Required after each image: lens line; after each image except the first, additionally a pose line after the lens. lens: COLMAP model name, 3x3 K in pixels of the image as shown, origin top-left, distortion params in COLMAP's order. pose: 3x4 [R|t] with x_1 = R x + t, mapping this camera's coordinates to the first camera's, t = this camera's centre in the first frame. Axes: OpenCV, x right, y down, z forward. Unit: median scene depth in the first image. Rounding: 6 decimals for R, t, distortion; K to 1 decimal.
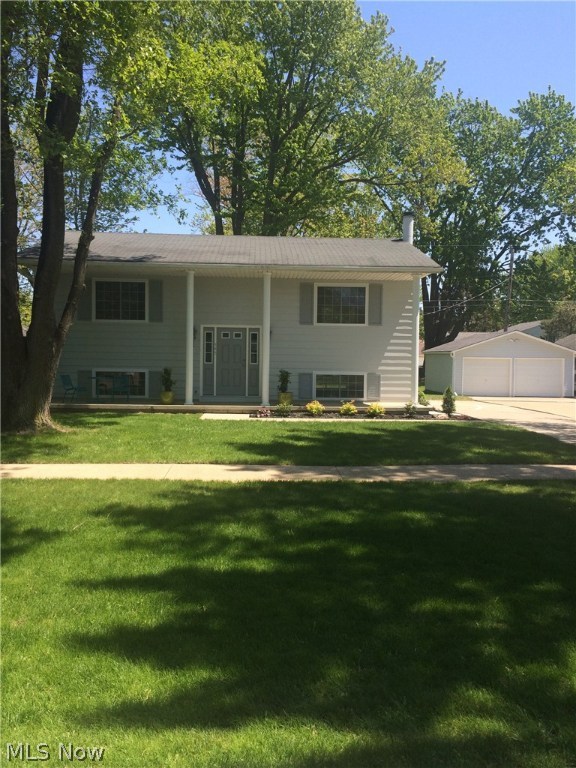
lens RADIAL K [[645.0, 0, 287.0], [0, 645.0, 384.0], [0, 0, 1]] dist [0.003643, -0.019936]
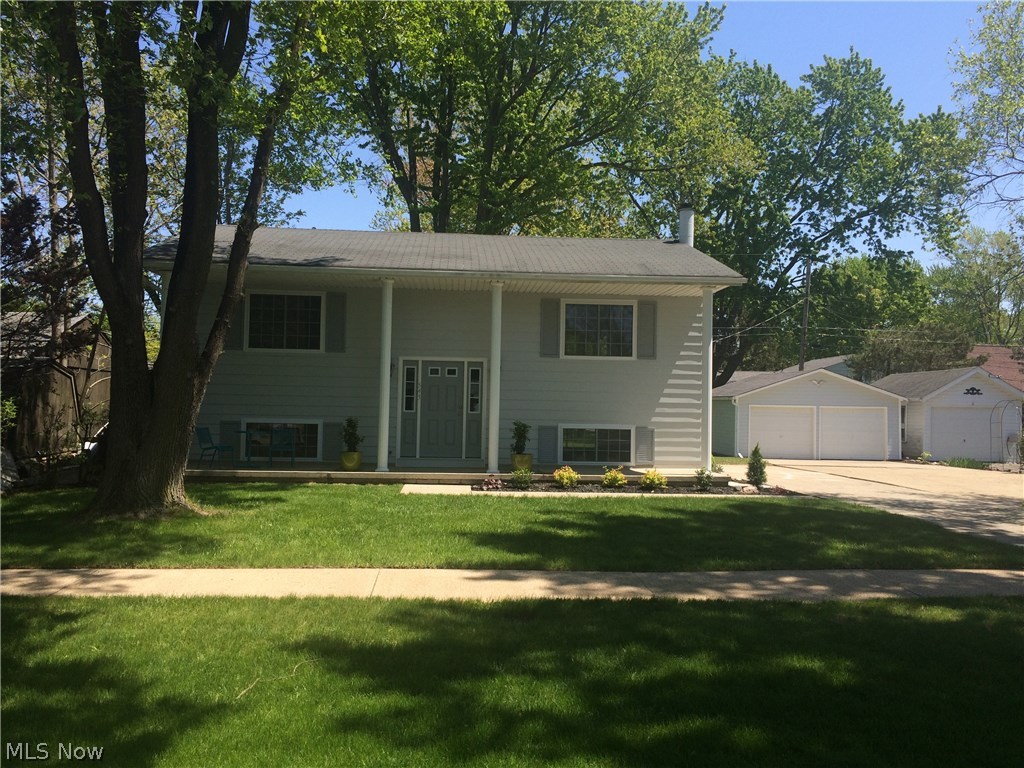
lens RADIAL K [[860.0, 0, 509.8], [0, 860.0, 378.5], [0, 0, 1]] dist [0.003643, -0.019936]
pose [[0.999744, 0.004556, 0.022178, -0.033570], [-0.002955, 0.997424, -0.071667, -0.001491], [-0.022447, 0.071583, 0.997182, 0.065857]]
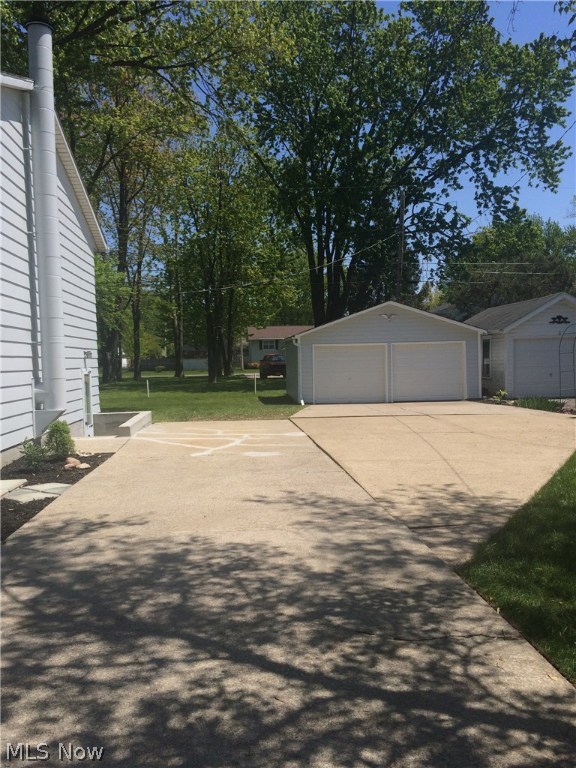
lens RADIAL K [[645.0, 0, 290.2], [0, 645.0, 386.5], [0, 0, 1]] dist [0.003643, -0.019936]
pose [[0.997814, -0.038013, 0.054049, 0.386280], [0.037670, 0.999263, 0.007350, -0.008861], [-0.054288, -0.005298, 0.998511, 0.636320]]
